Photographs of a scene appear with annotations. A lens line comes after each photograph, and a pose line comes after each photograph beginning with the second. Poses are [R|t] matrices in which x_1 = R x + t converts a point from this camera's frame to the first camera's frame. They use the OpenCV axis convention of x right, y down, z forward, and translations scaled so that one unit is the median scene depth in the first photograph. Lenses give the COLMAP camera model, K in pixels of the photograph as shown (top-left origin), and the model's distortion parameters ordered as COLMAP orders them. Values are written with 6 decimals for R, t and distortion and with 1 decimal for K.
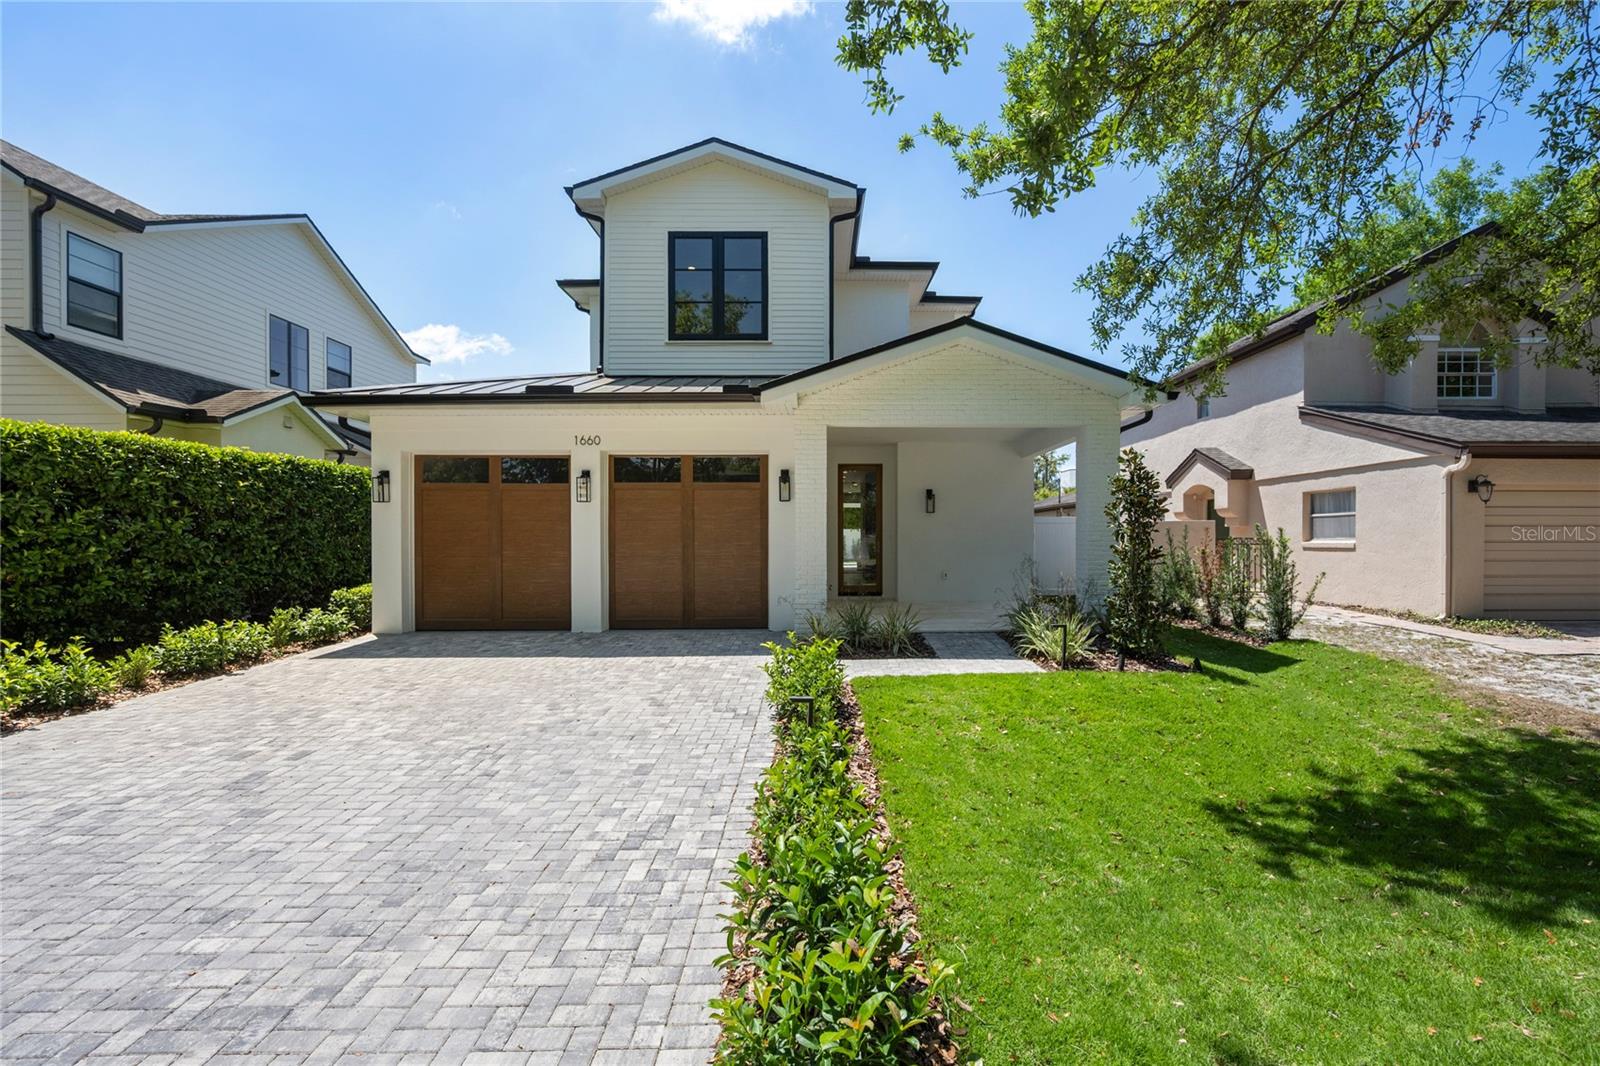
lens RADIAL K [[672.9, 0, 801.2], [0, 672.9, 536.9], [0, 0, 1]] dist [-0.000726, -0.000127]
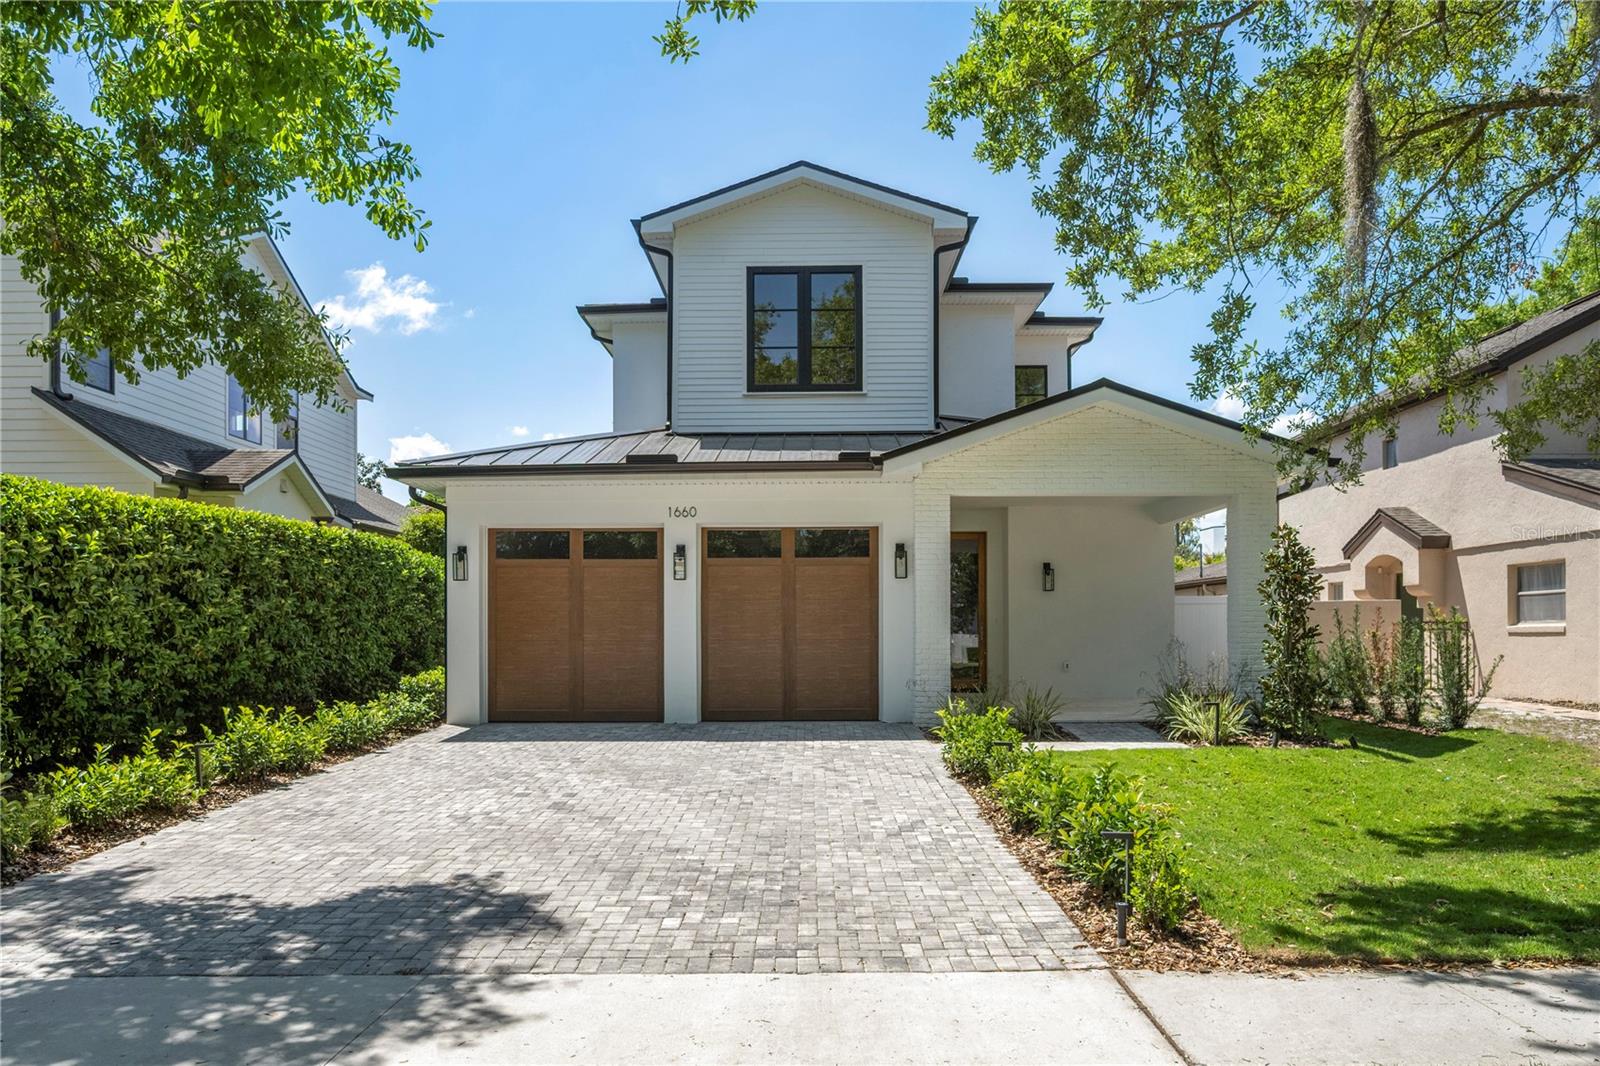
lens RADIAL K [[940.0, 0, 799.6], [0, 940.0, 615.5], [0, 0, 1]] dist [-0.012456, -0.000758]
pose [[0.999287, -0.000885, -0.037757, -0.105889], [0.000493, 0.999946, -0.010385, 0.009513], [0.037764, 0.010359, 0.999233, -0.250155]]
